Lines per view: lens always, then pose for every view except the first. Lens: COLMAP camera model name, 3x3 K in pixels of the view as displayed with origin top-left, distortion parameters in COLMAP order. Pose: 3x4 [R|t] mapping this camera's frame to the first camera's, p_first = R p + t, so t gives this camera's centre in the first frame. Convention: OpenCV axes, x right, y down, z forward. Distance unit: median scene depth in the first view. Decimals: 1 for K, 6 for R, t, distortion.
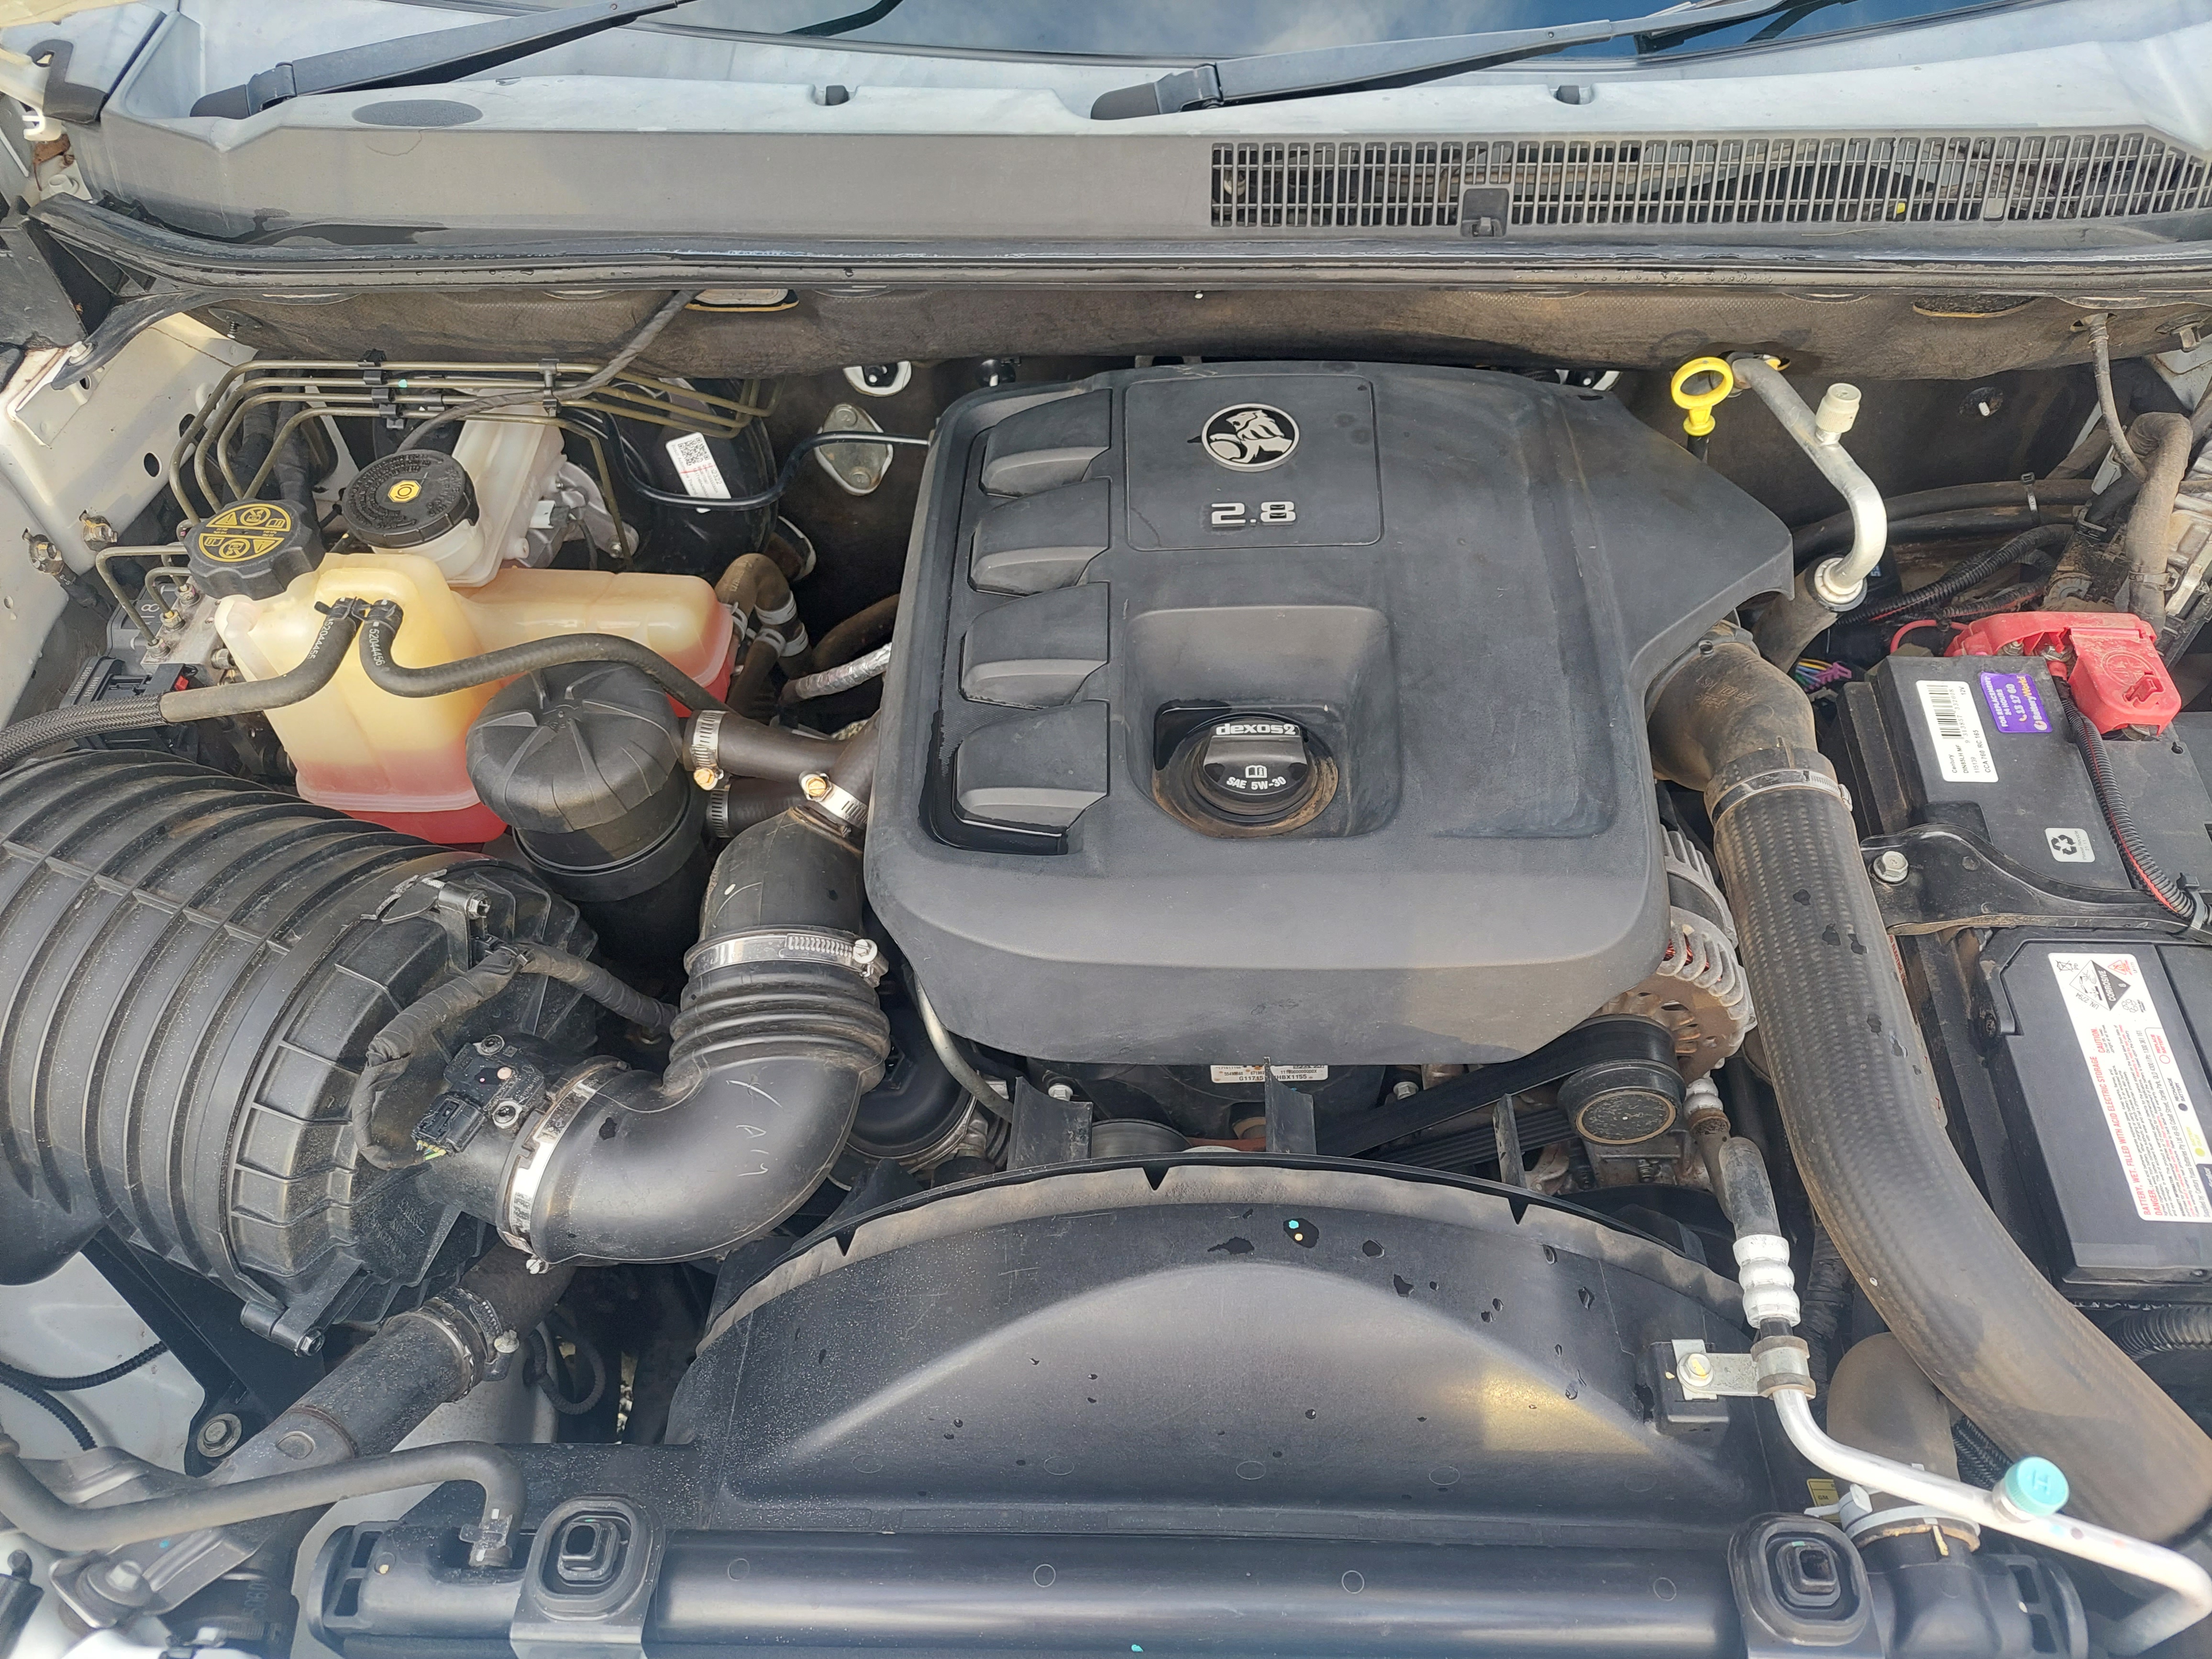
lens RADIAL K [[1571.9, 0, 1110.7], [0, 1571.9, 824.4], [0, 0, 1]] dist [0.056114, -0.068258]
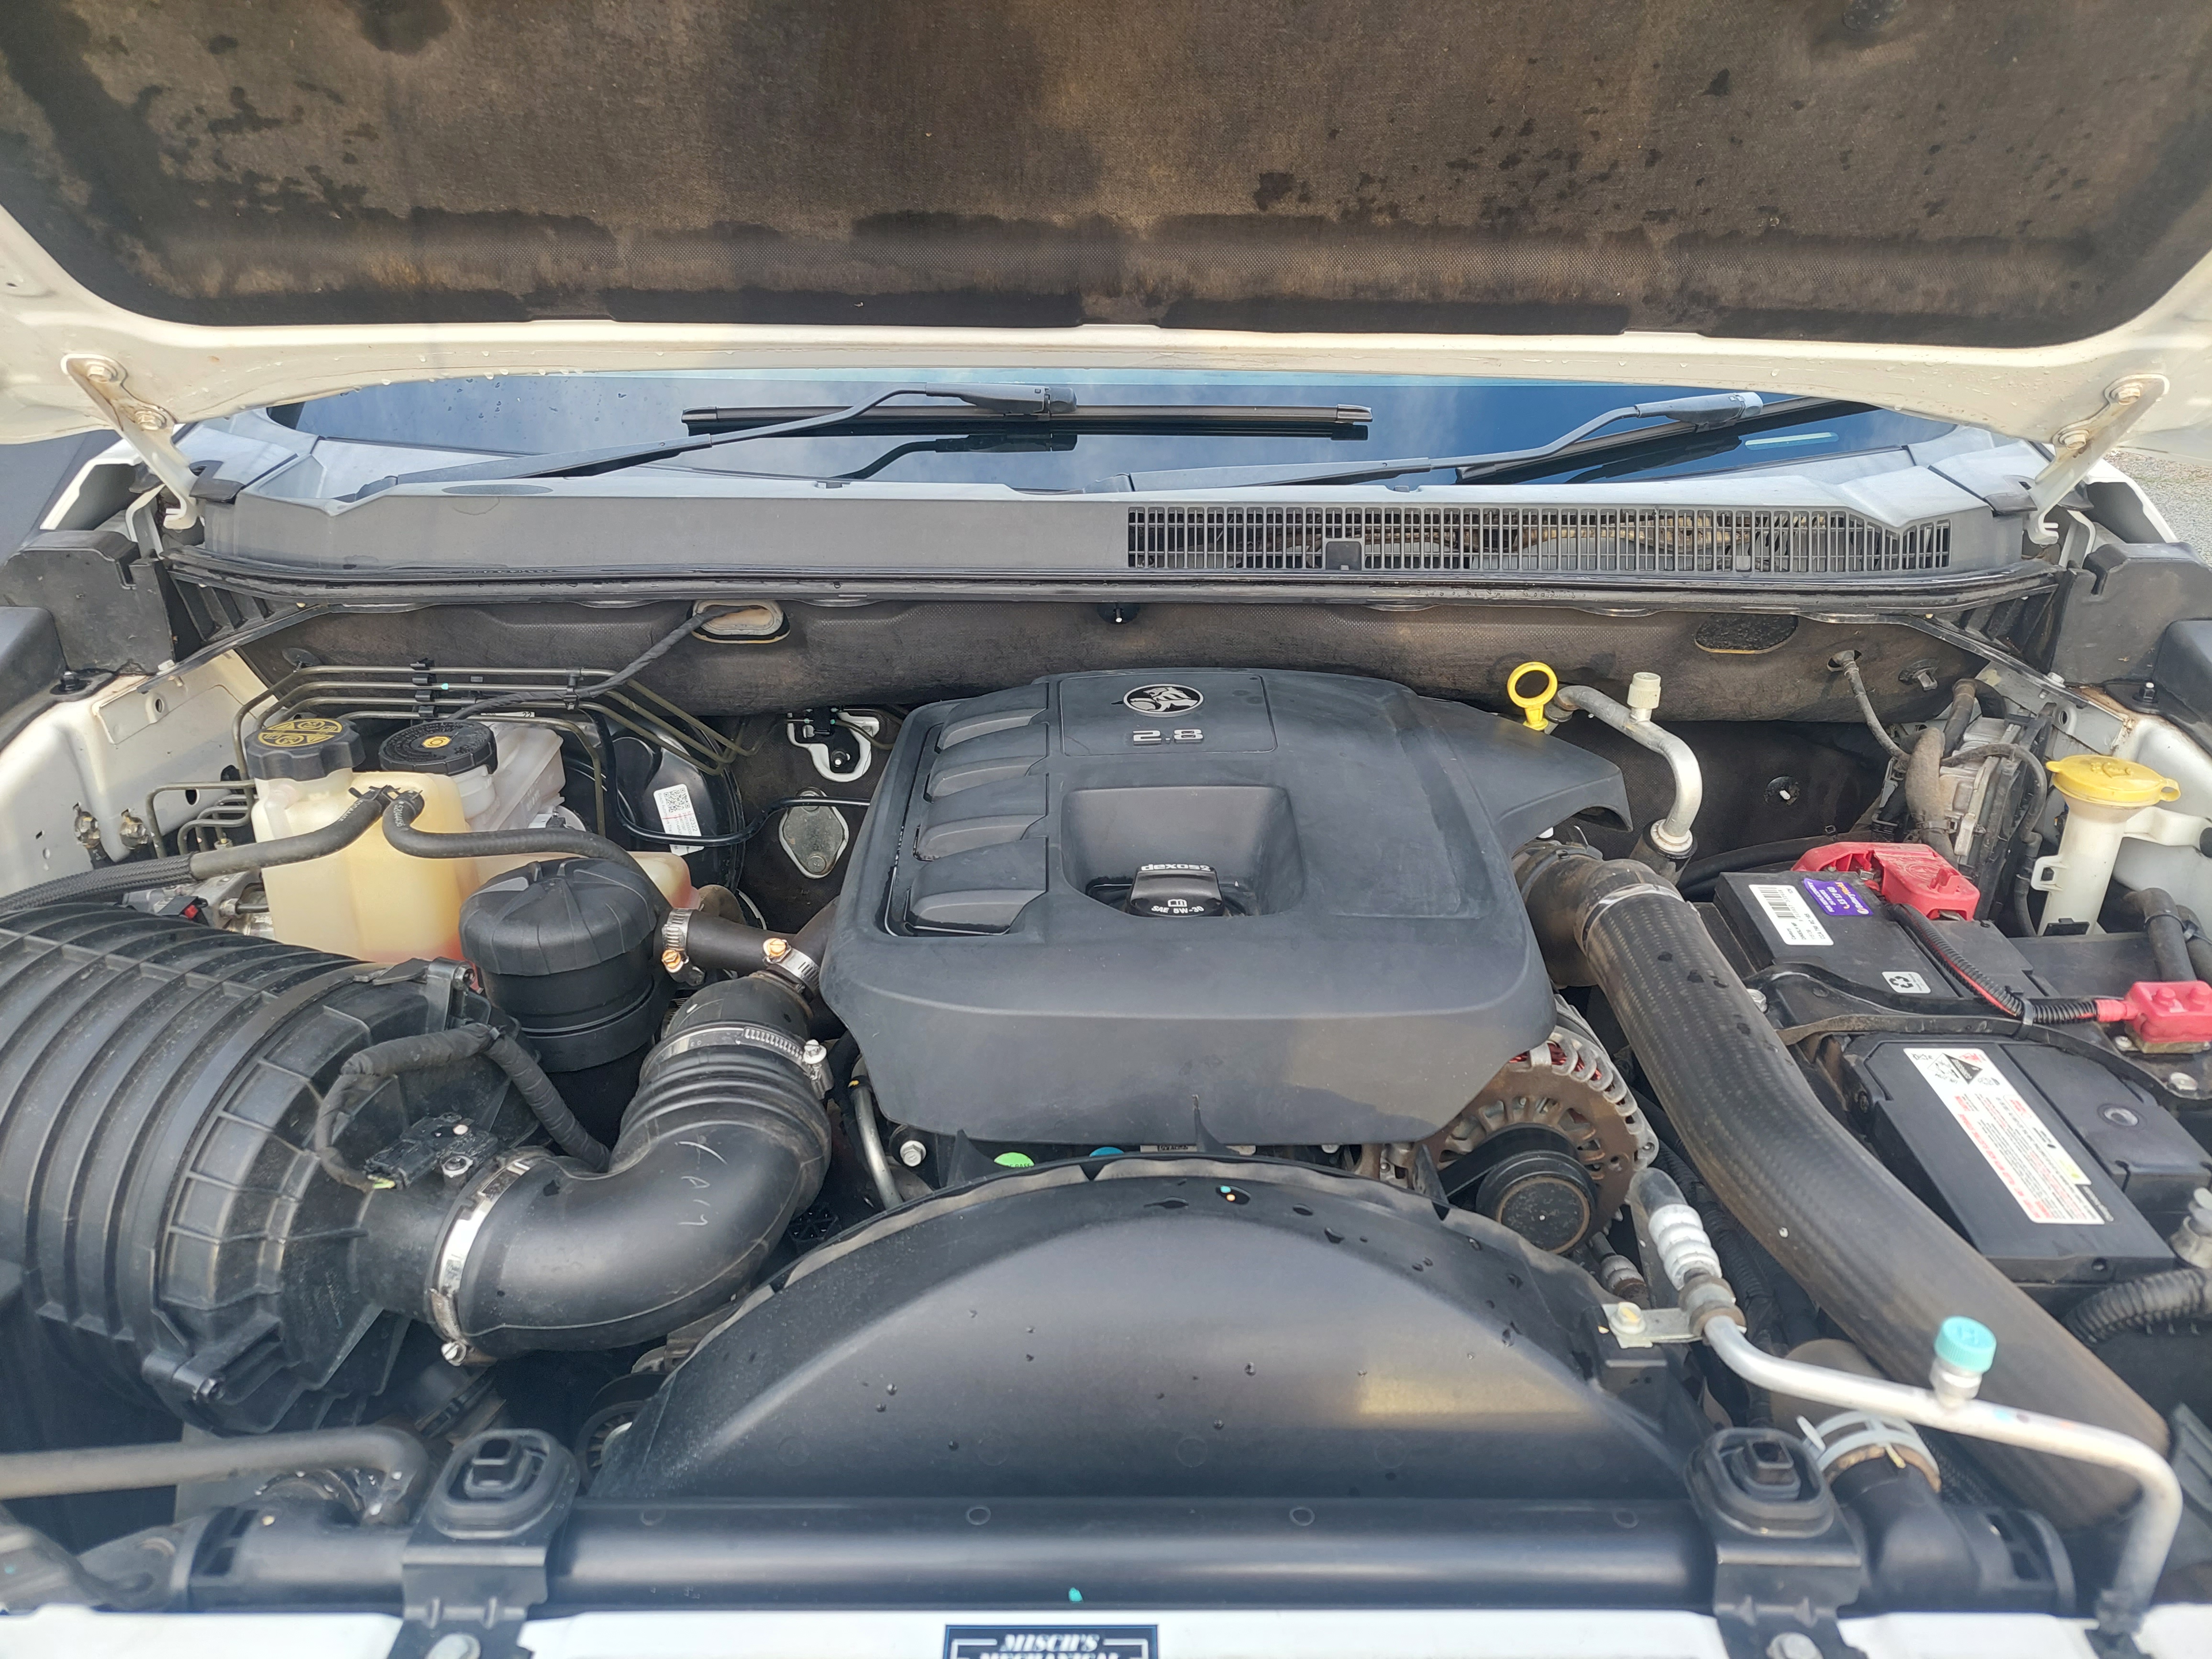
lens RADIAL K [[1548.2, 0, 1074.1], [0, 1548.2, 829.6], [0, 0, 1]] dist [0.082760, -0.109197]
pose [[0.999416, 0.016031, 0.030185, -0.015162], [-0.001249, 0.899707, -0.436492, 0.398319], [-0.034155, 0.436199, 0.899202, -0.018087]]
